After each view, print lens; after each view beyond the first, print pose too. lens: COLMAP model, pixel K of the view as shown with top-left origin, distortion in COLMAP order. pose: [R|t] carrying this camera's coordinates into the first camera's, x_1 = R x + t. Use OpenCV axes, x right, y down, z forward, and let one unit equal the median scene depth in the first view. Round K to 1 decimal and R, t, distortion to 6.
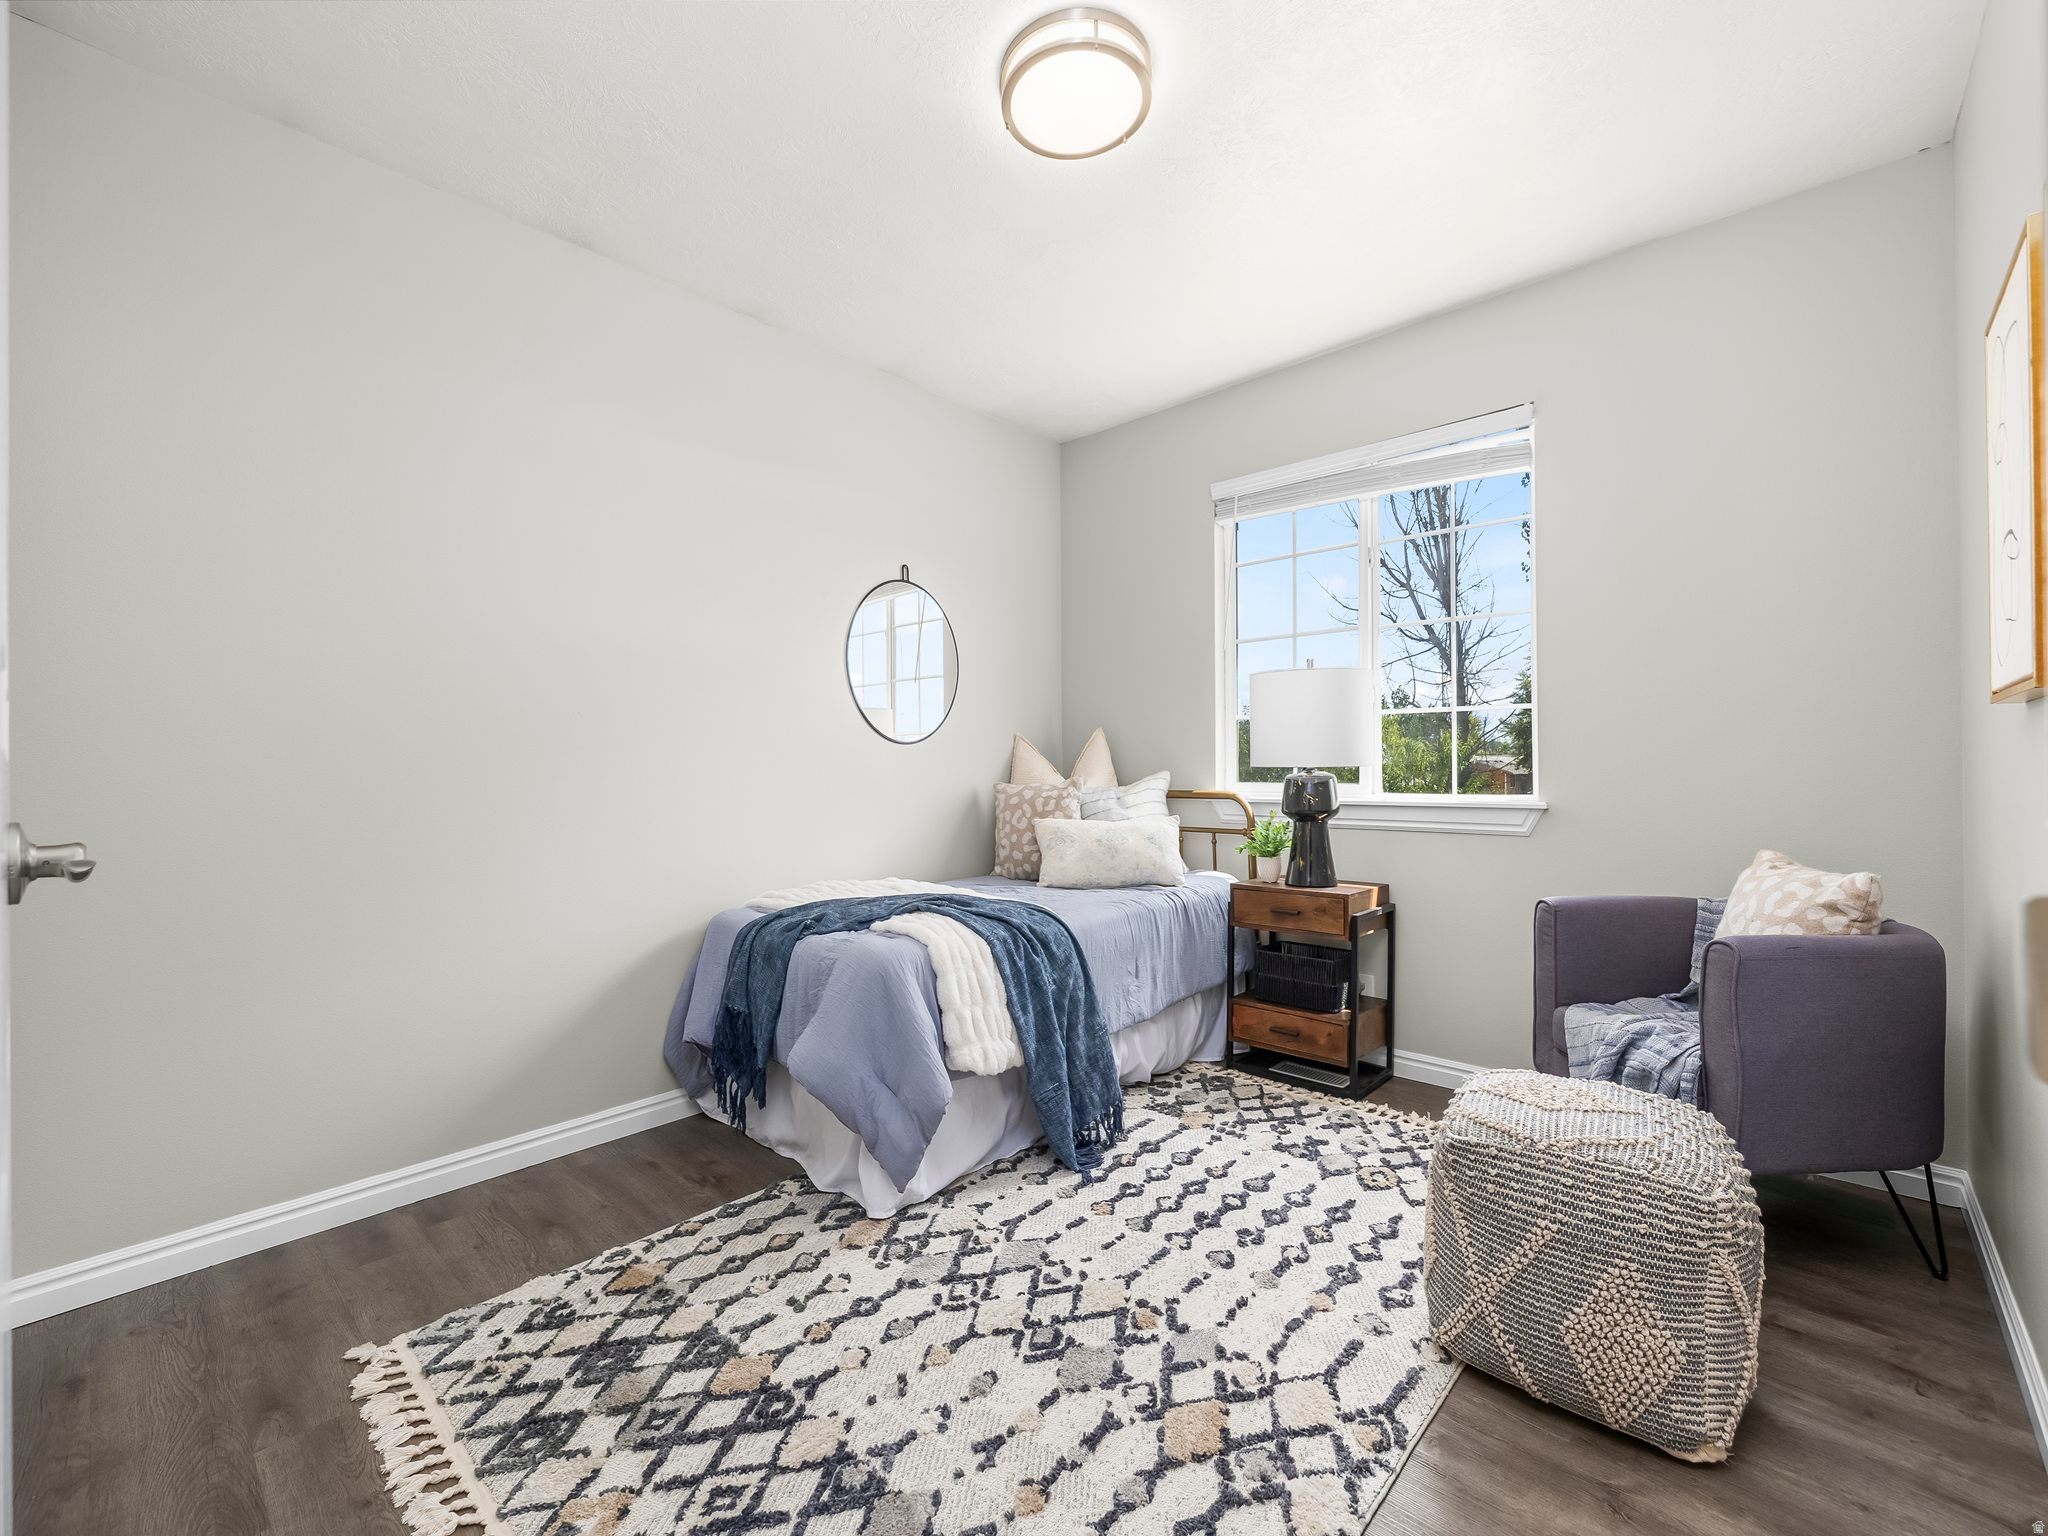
lens RADIAL K [[863.0, 0, 1021.7], [0, 863.0, 765.7], [0, 0, 1]] dist [-0.000869, 0.000230]
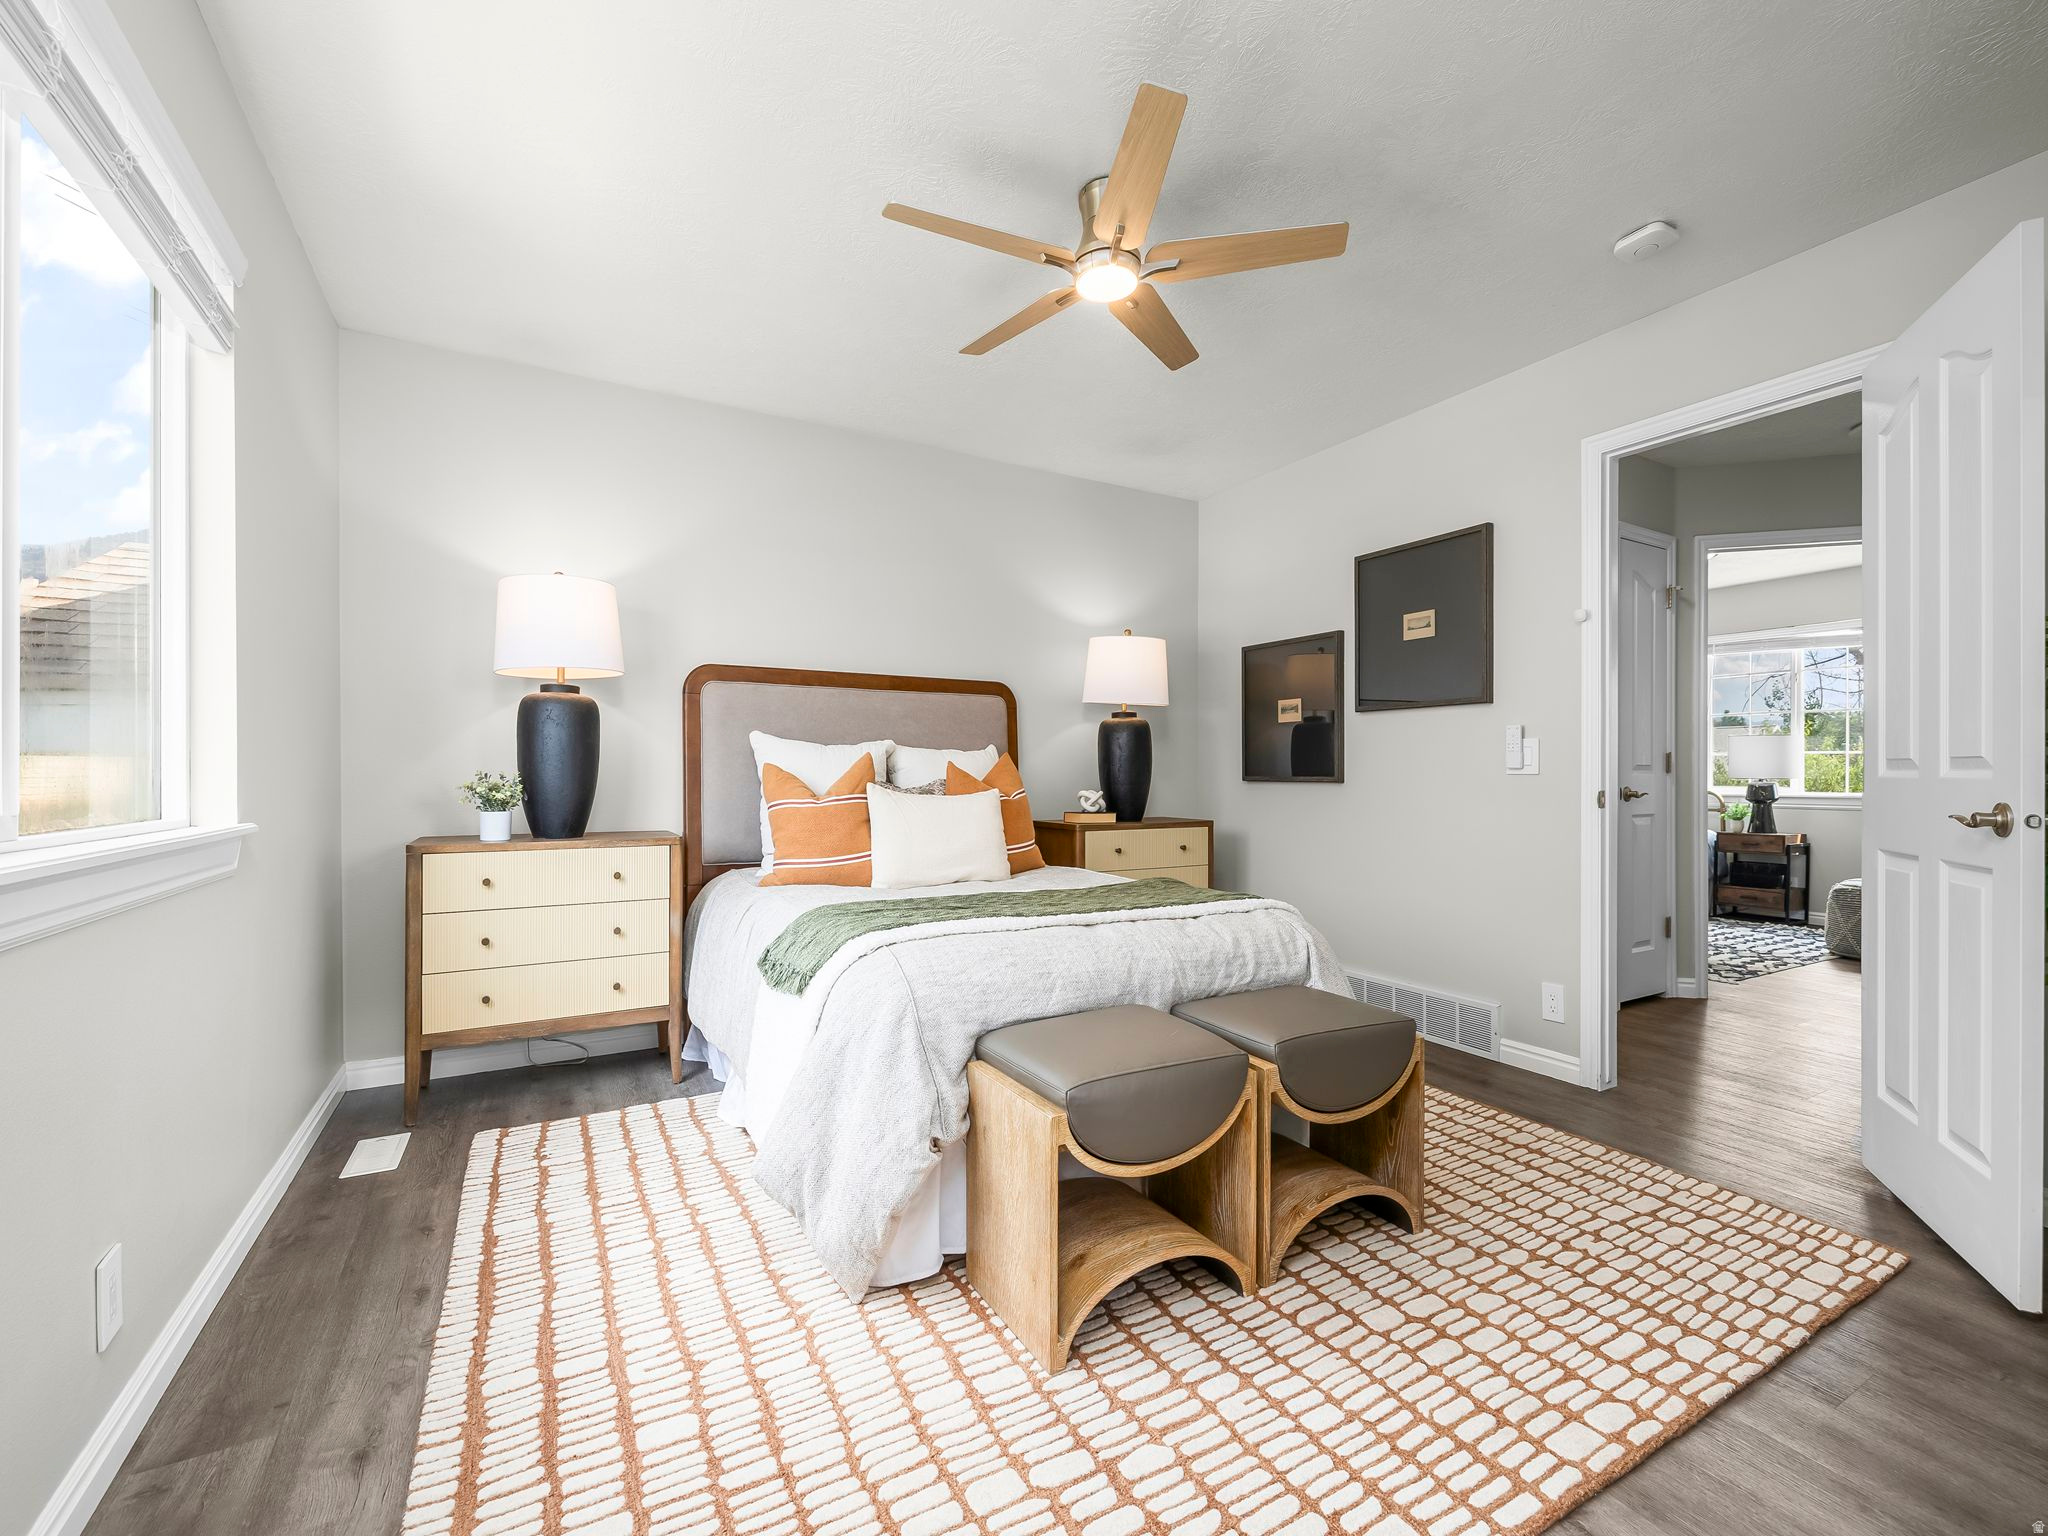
lens RADIAL K [[863.0, 0, 1026.1], [0, 863.0, 772.1], [0, 0, 1]] dist [-0.000869, 0.000230]
pose [[0.950320, 0.006428, -0.311210, -0.741358], [-0.005282, 0.999976, 0.004525, -0.014677], [0.311231, -0.002656, 0.950331, -1.616961]]
